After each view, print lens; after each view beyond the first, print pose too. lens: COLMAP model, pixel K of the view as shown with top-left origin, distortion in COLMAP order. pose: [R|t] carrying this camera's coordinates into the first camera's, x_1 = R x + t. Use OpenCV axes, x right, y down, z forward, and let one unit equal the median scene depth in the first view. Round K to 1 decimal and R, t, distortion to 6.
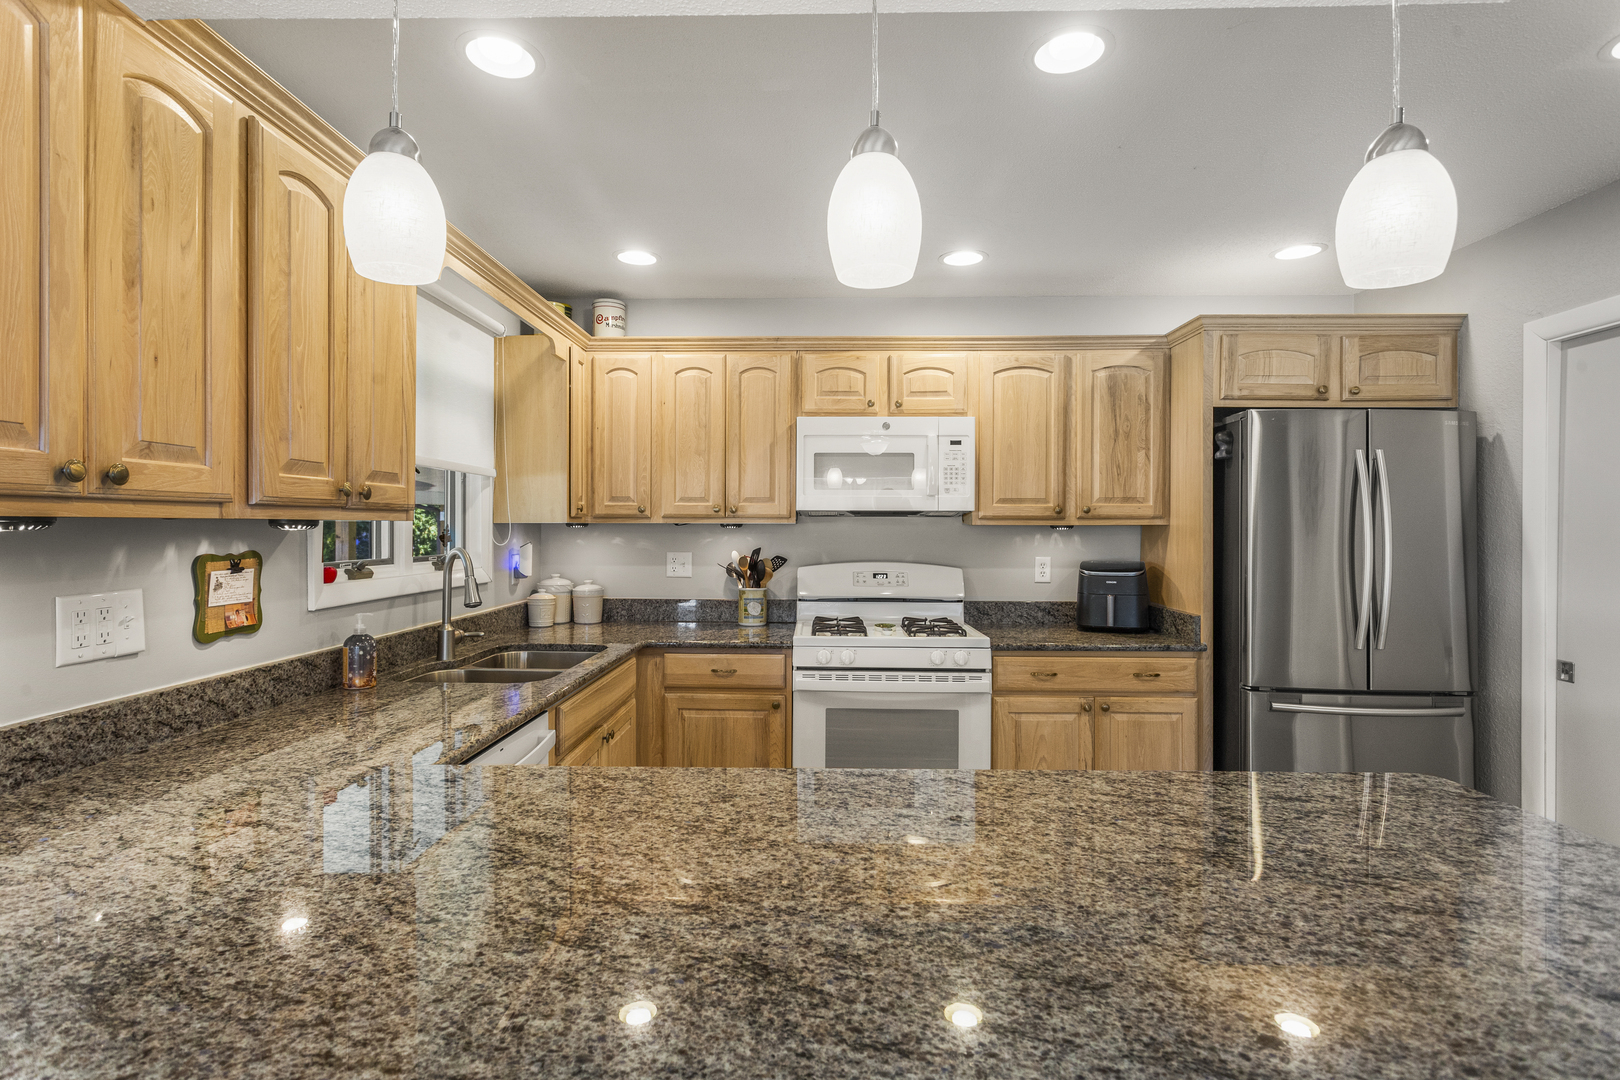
lens RADIAL K [[784.7, 0, 802.4], [0, 784.7, 531.1], [0, 0, 1]] dist [0.000376, 0.002193]
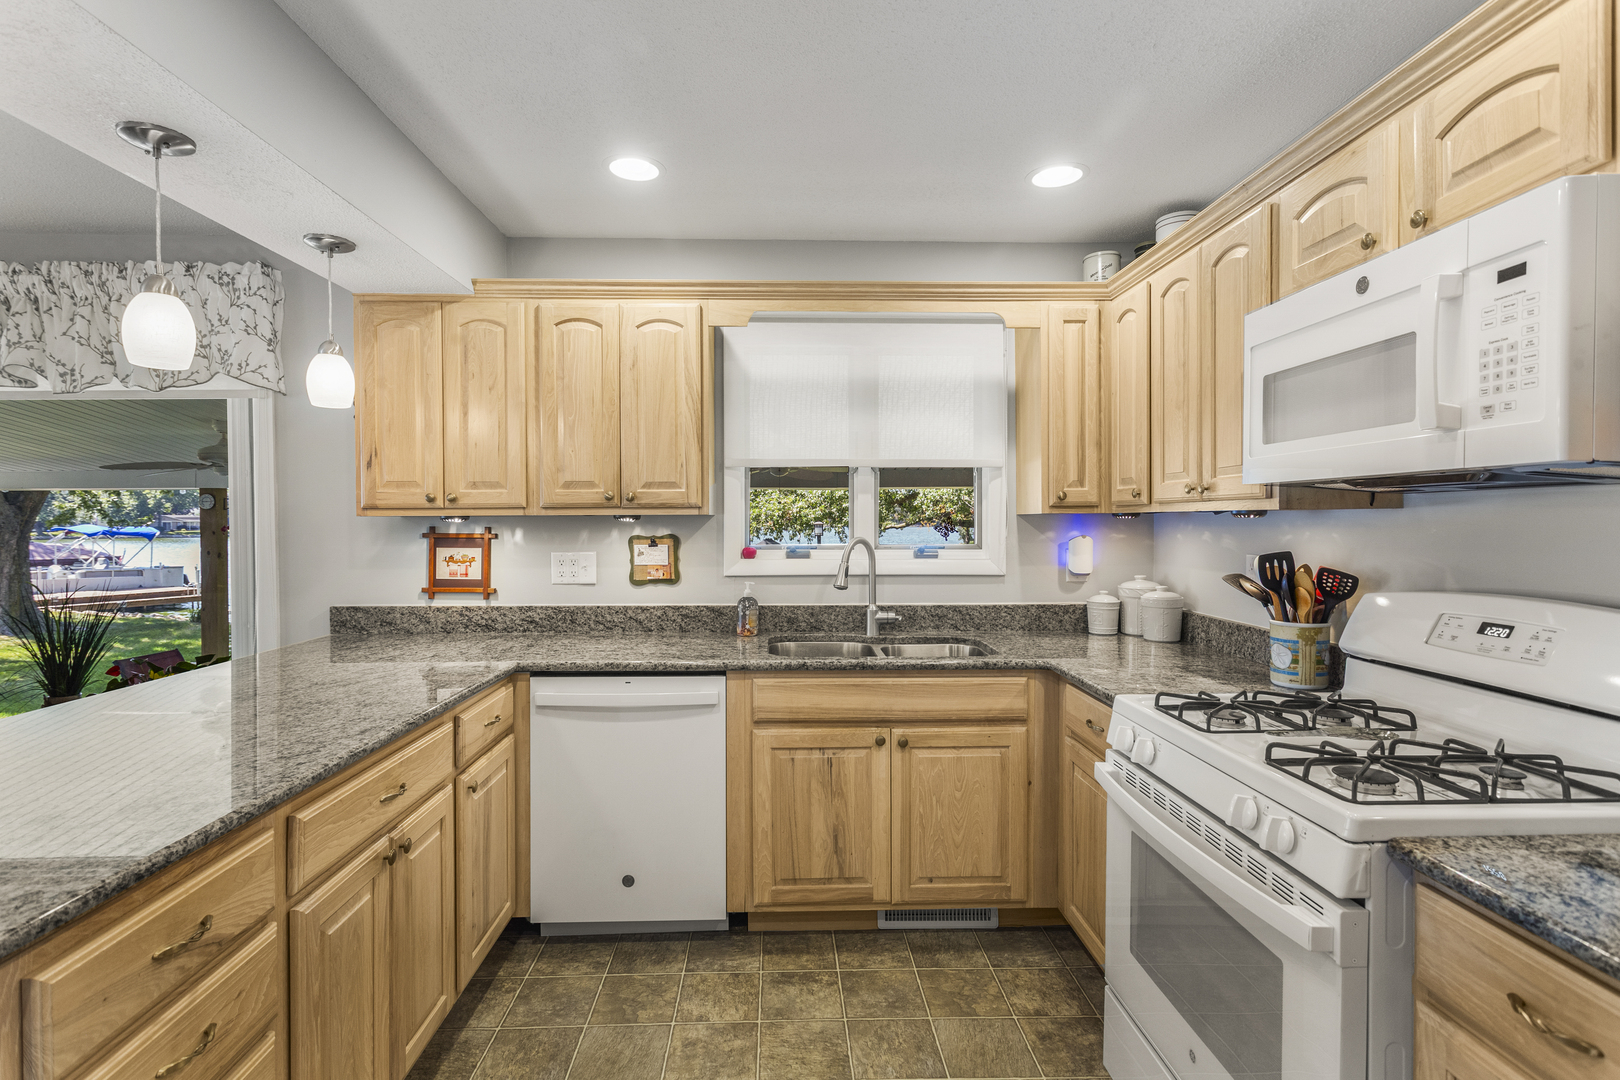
lens RADIAL K [[784.7, 0, 798.1], [0, 784.7, 533.0], [0, 0, 1]] dist [0.000376, 0.002193]
pose [[0.057427, 0.012362, -0.998273, 1.087981], [-0.001837, 0.999923, 0.012276, 0.002348], [0.998348, 0.001129, 0.057446, 1.338292]]
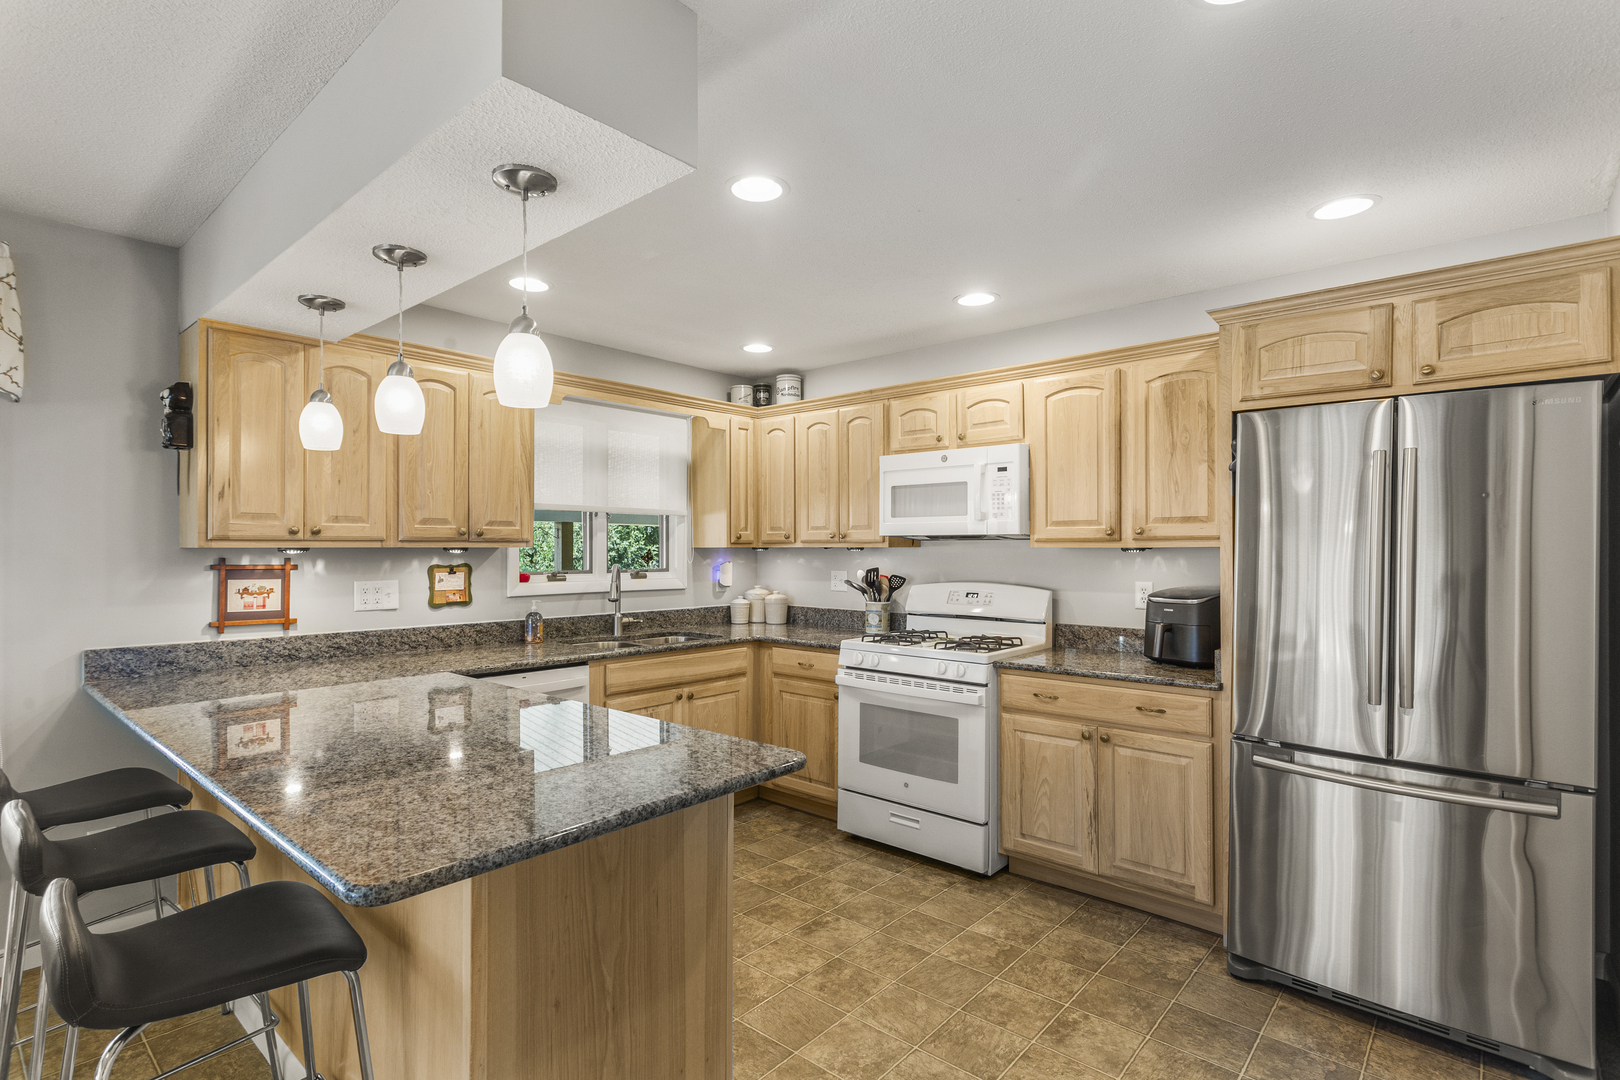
lens RADIAL K [[784.7, 0, 800.5], [0, 784.7, 545.4], [0, 0, 1]] dist [0.000376, 0.002193]
pose [[0.767468, -0.005687, -0.641062, 1.343851], [-0.001011, 0.999949, -0.010082, -0.000574], [0.641086, 0.008386, 0.767423, 0.049660]]
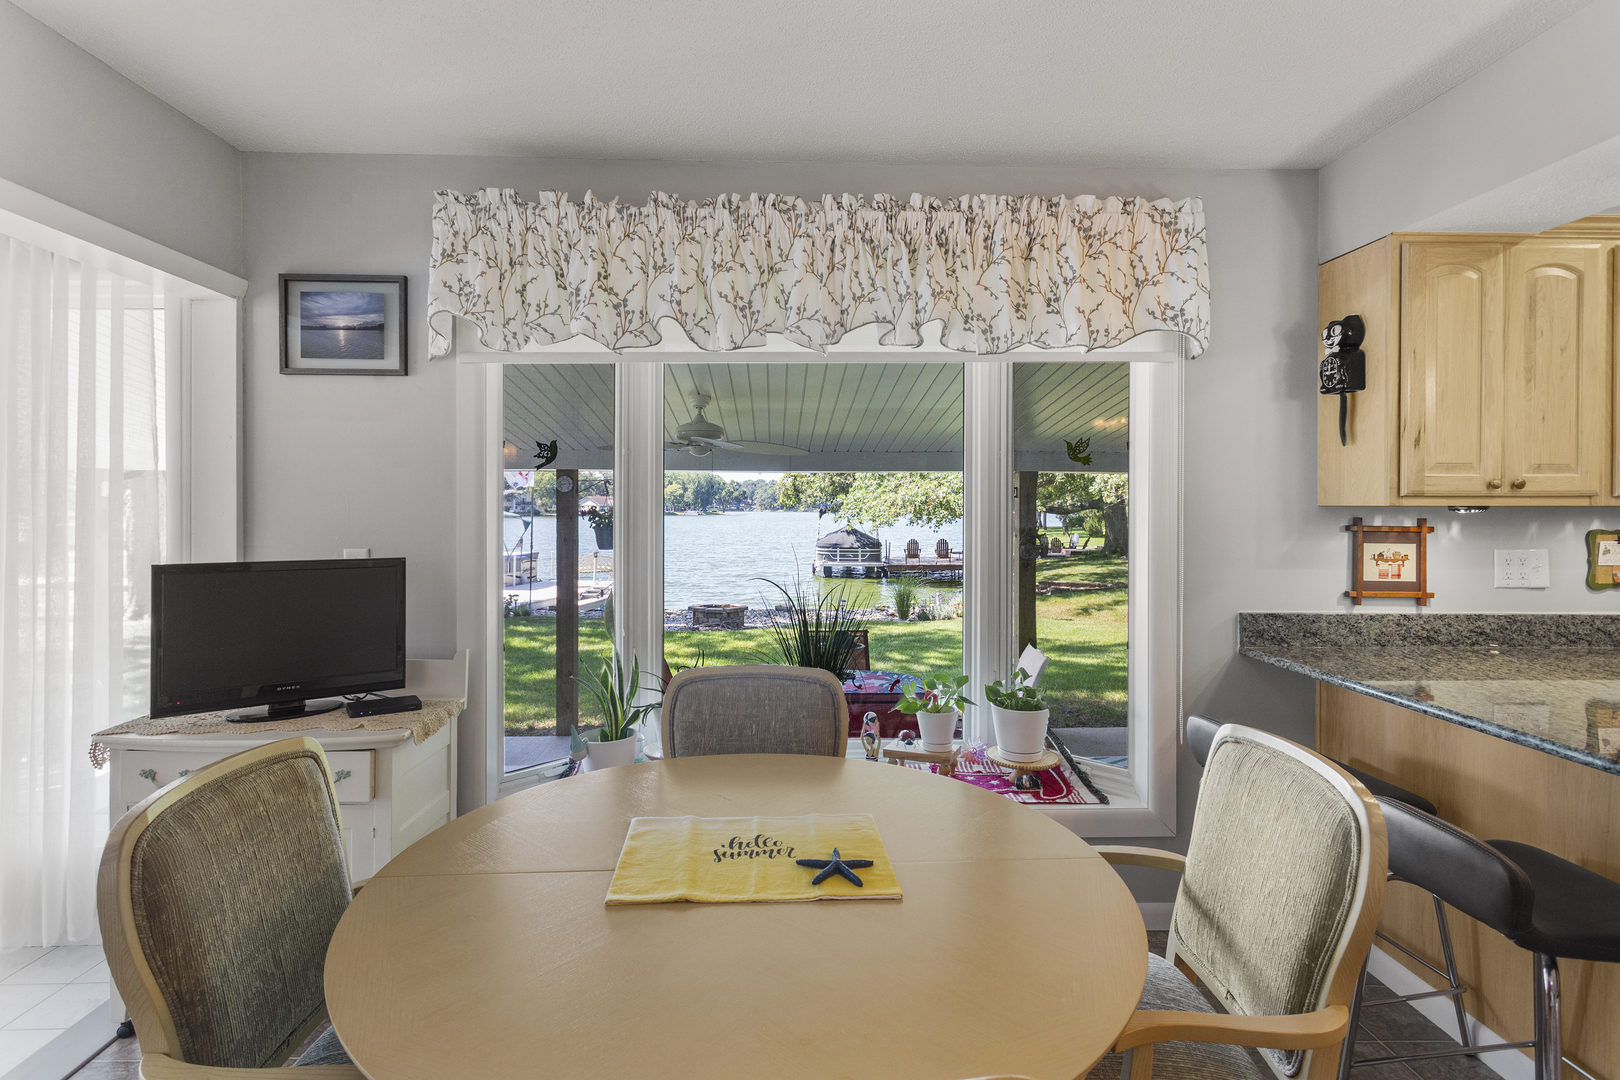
lens RADIAL K [[784.7, 0, 802.3], [0, 784.7, 507.1], [0, 0, 1]] dist [0.000376, 0.002193]
pose [[0.054716, -0.000775, -0.998502, 0.665495], [-0.008036, 0.999967, -0.001216, 0.001437], [0.998470, 0.008090, 0.054708, -0.597409]]
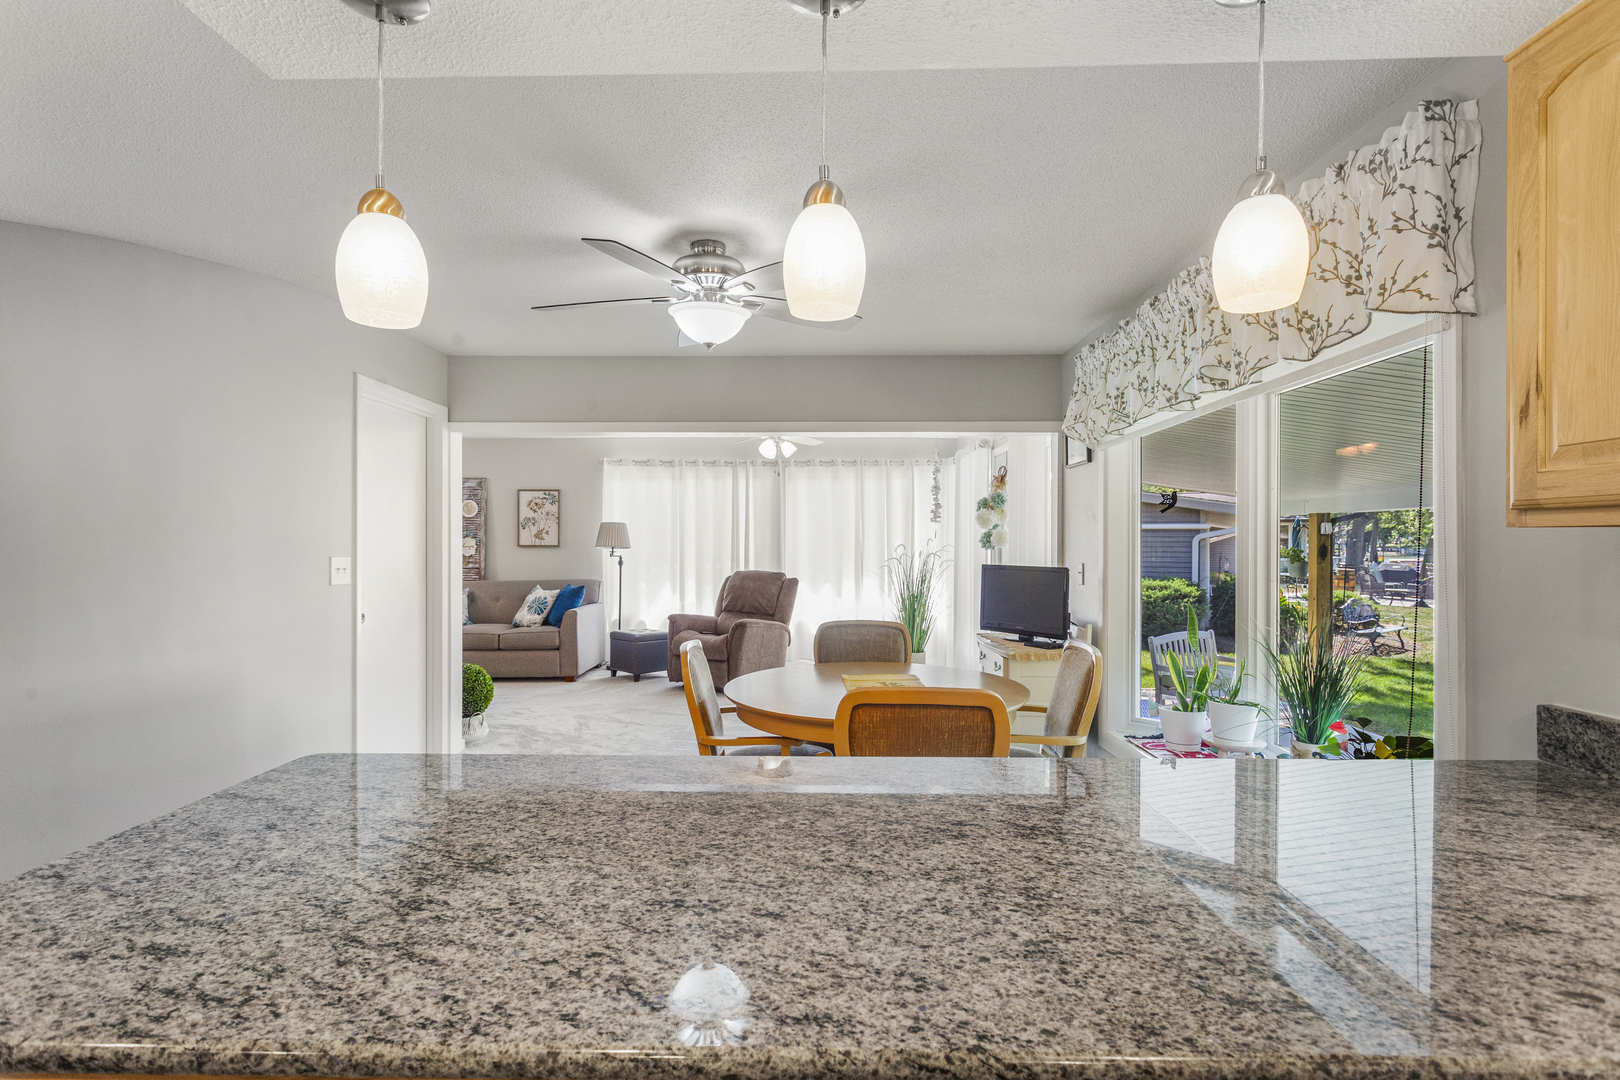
lens RADIAL K [[784.7, 0, 806.0], [0, 784.7, 545.1], [0, 0, 1]] dist [0.000376, 0.002193]
pose [[-0.999922, -0.001585, -0.012381, 0.078473], [-0.001703, 0.999954, 0.009461, 0.000994], [0.012365, 0.009481, -0.999879, 1.279508]]
